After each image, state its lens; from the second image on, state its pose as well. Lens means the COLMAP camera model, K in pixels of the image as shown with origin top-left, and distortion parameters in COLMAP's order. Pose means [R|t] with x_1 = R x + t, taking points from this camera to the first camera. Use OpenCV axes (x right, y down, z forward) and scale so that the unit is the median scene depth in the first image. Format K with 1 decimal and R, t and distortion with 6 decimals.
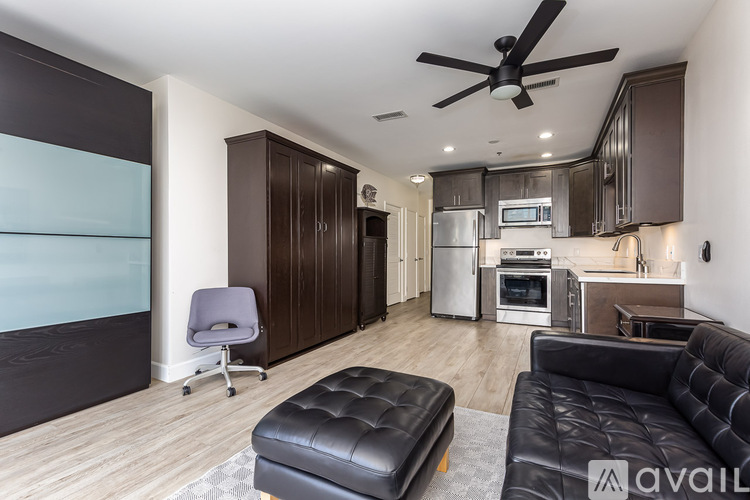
lens RADIAL K [[335.5, 0, 369.8], [0, 335.5, 251.3], [0, 0, 1]] dist [0.001014, -0.000082]
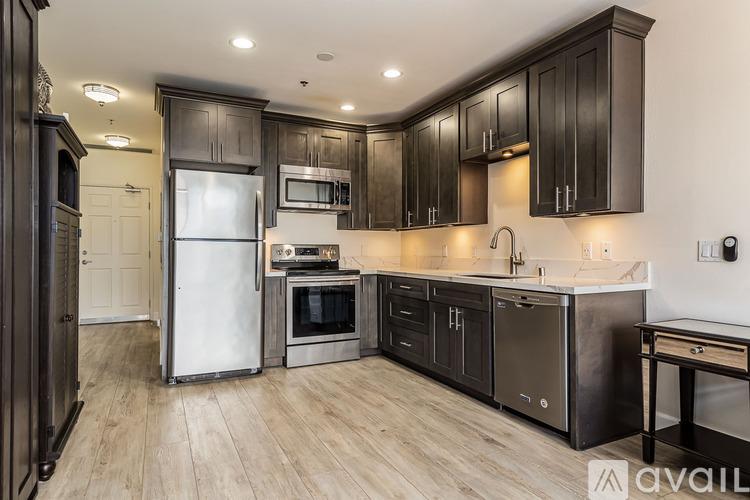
lens RADIAL K [[443.5, 0, 366.4], [0, 443.5, 250.1], [0, 0, 1]] dist [-0.003427, -0.000233]
pose [[0.596734, 0.000203, 0.802439, -0.177617], [-0.001587, 0.999998, 0.000927, 0.001715], [-0.802438, -0.001826, 0.596733, 0.449613]]
